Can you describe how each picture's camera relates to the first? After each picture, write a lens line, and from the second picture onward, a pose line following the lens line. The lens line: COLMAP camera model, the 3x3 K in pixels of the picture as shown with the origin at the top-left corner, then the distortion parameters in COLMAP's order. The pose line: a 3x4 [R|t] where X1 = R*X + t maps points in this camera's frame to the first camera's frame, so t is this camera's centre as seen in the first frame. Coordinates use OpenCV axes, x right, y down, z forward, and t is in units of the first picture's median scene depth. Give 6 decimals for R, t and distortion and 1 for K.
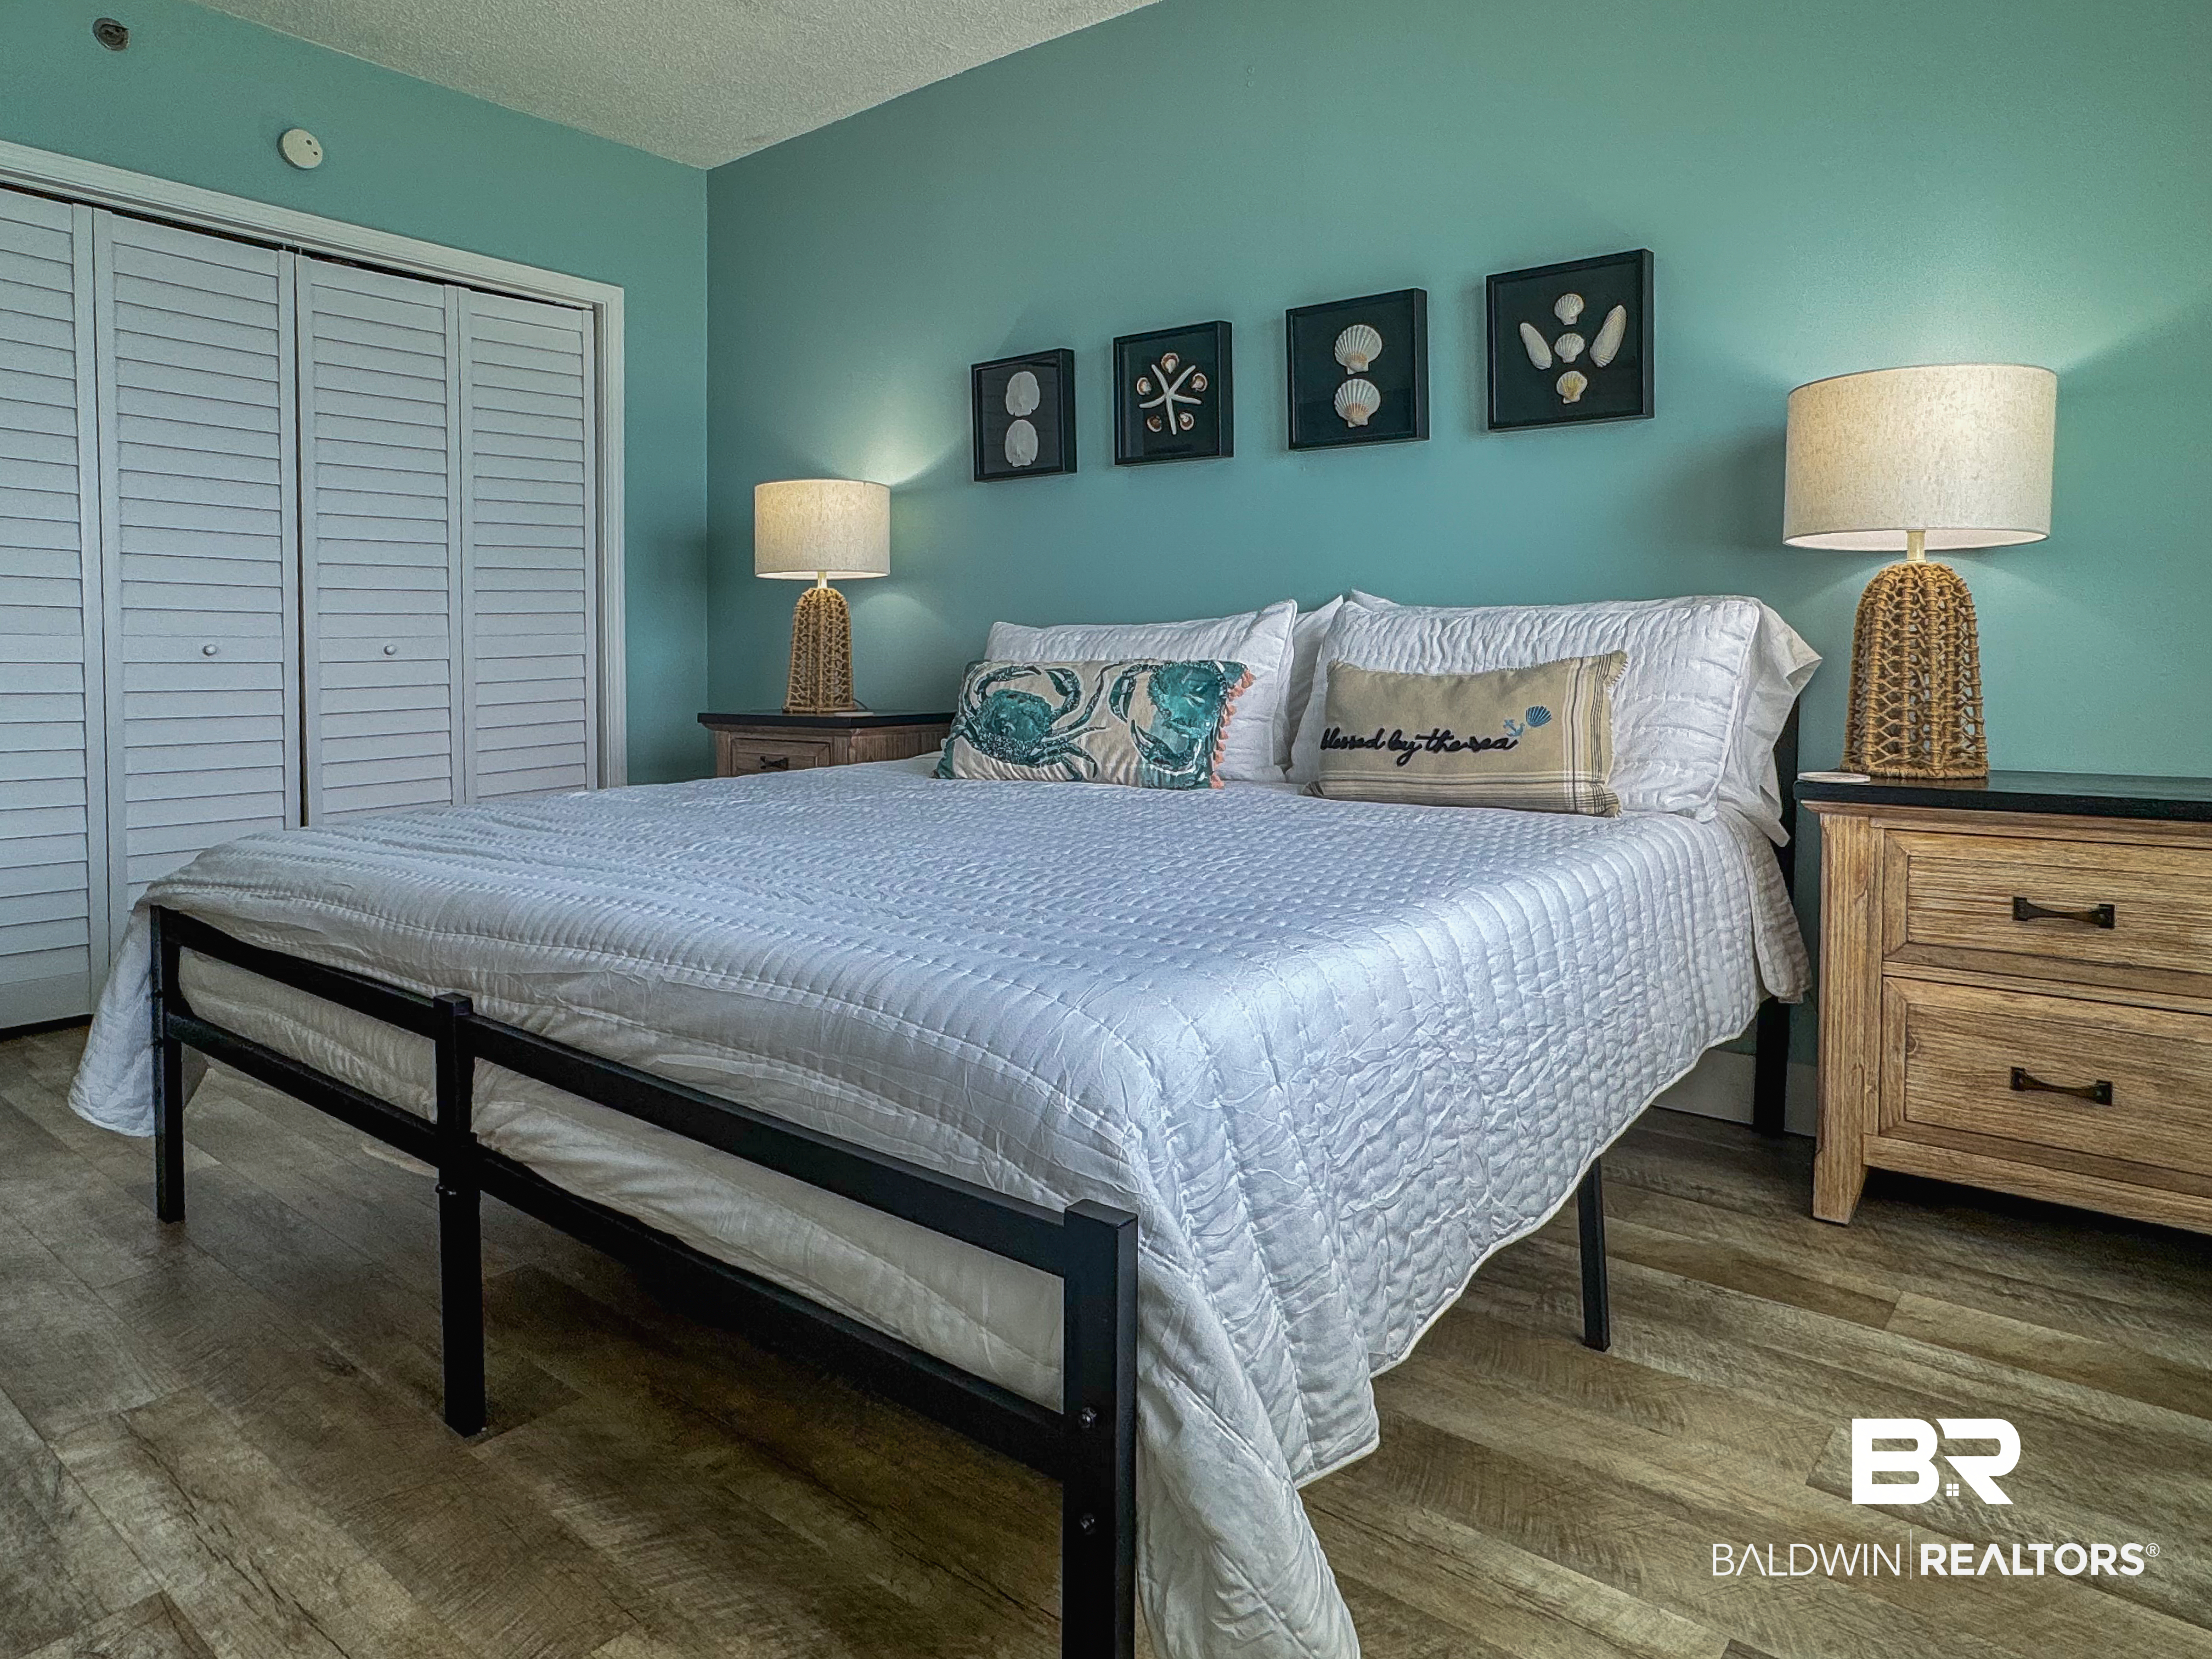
lens RADIAL K [[1309.2, 0, 1104.0], [0, 1309.2, 831.1], [0, 0, 1]] dist [0.001197, 0.000168]
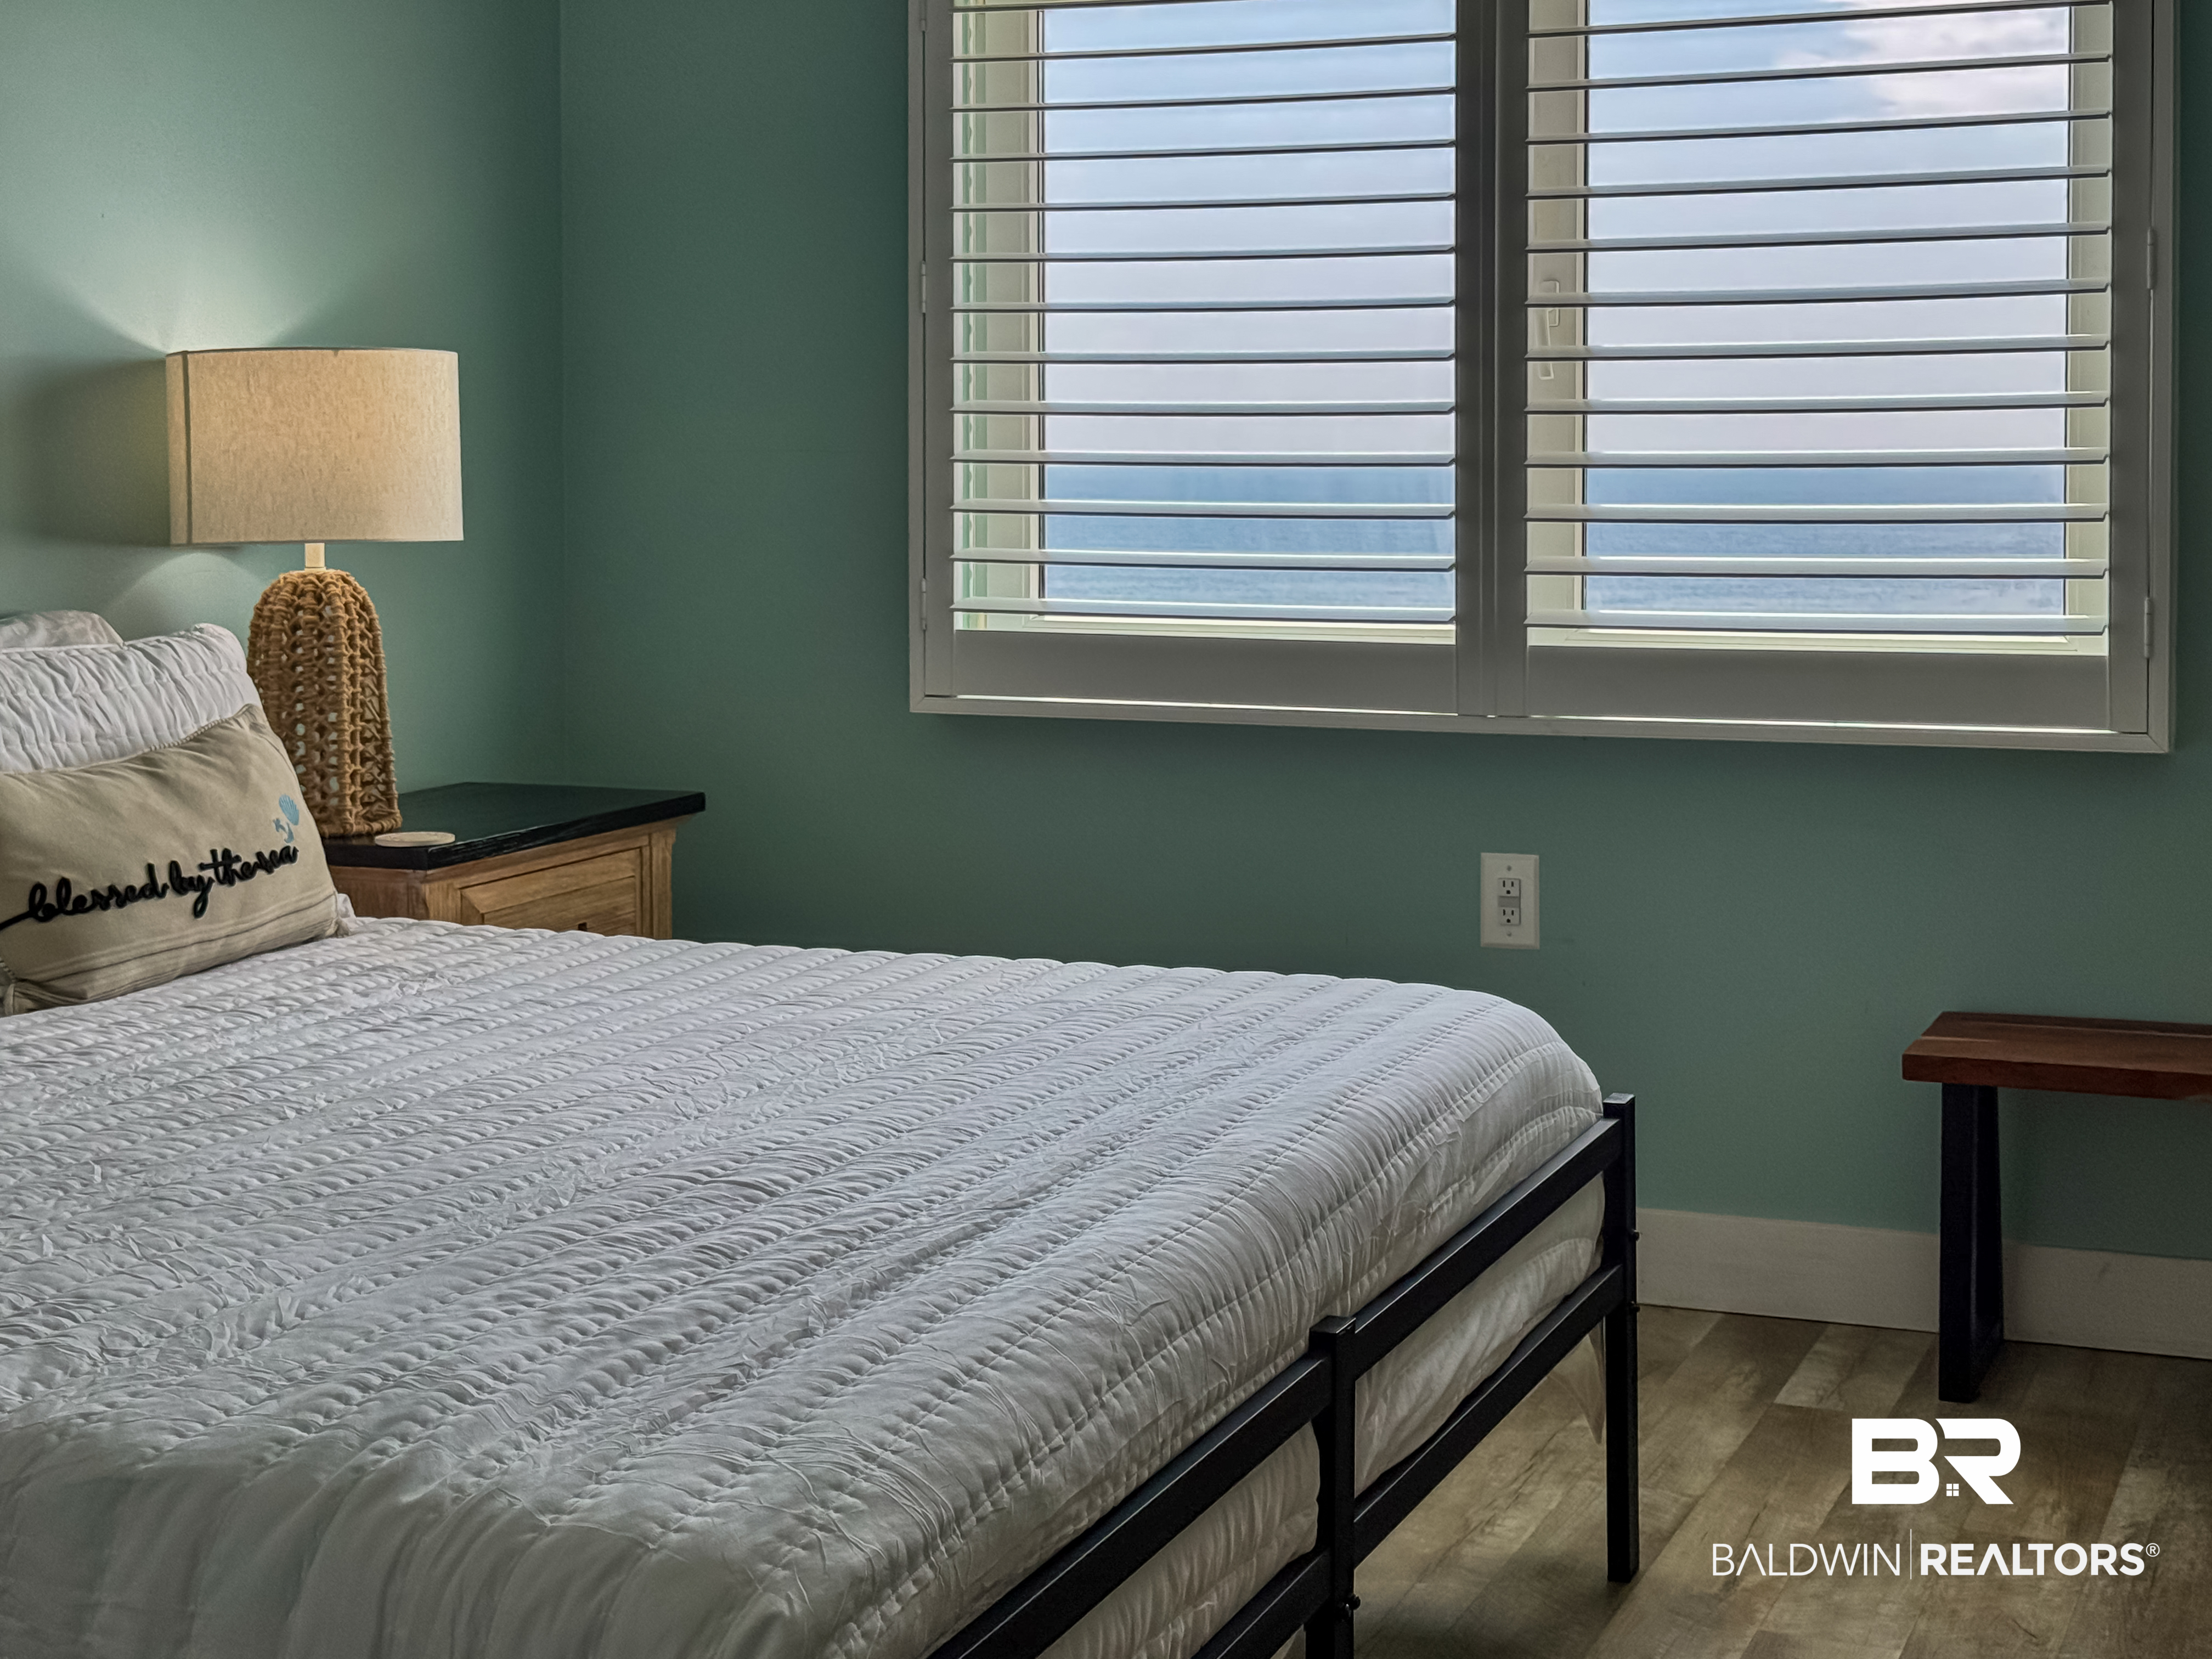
lens RADIAL K [[3221.4, 0, 1106.8], [0, 3221.4, 829.8], [0, 0, 1]] dist [0.094043, 0.000000]
pose [[-0.266389, -0.110838, 0.957472, -1.340191], [0.136079, 0.979092, 0.151201, -0.262080], [-0.954212, 0.170570, -0.245736, 0.960941]]
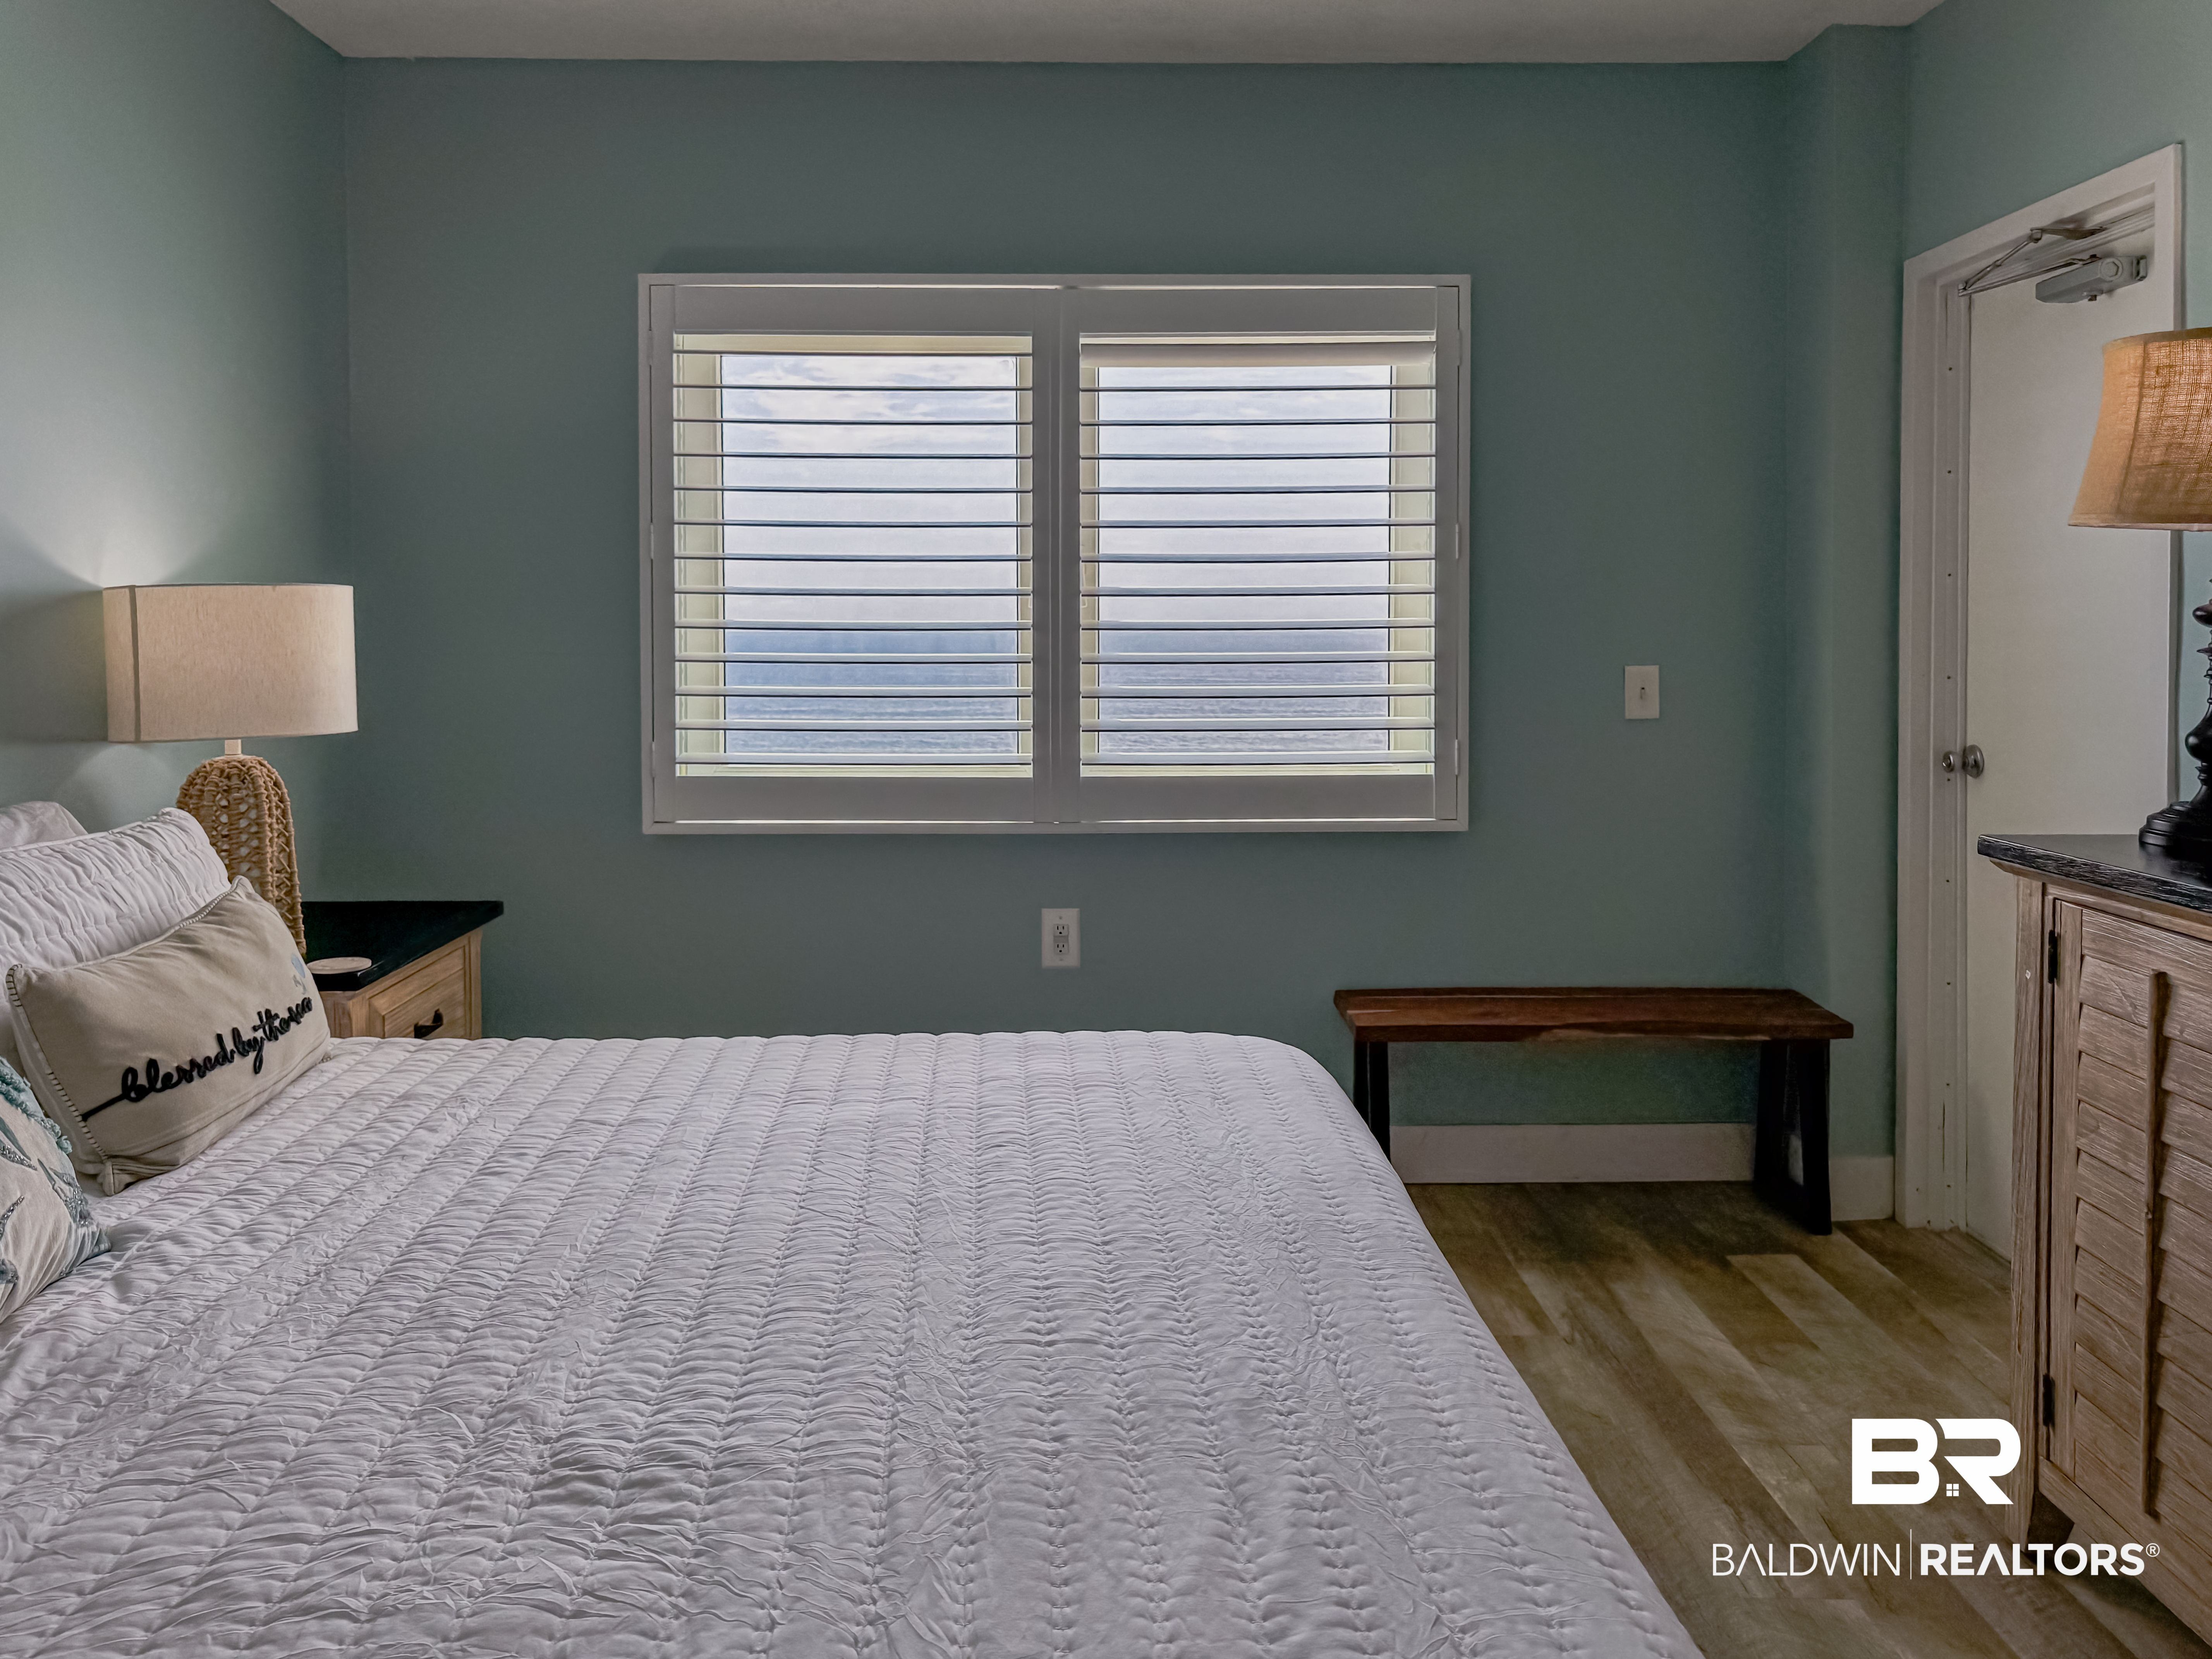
lens RADIAL K [[1662.6, 0, 1054.6], [0, 1662.6, 791.8], [0, 0, 1]] dist [0.028586, 0.004299]
pose [[-0.622247, -0.075840, 0.779138, -0.748000], [0.112589, 0.976278, 0.184947, -0.320782], [-0.774682, 0.202805, -0.598948, 1.180605]]
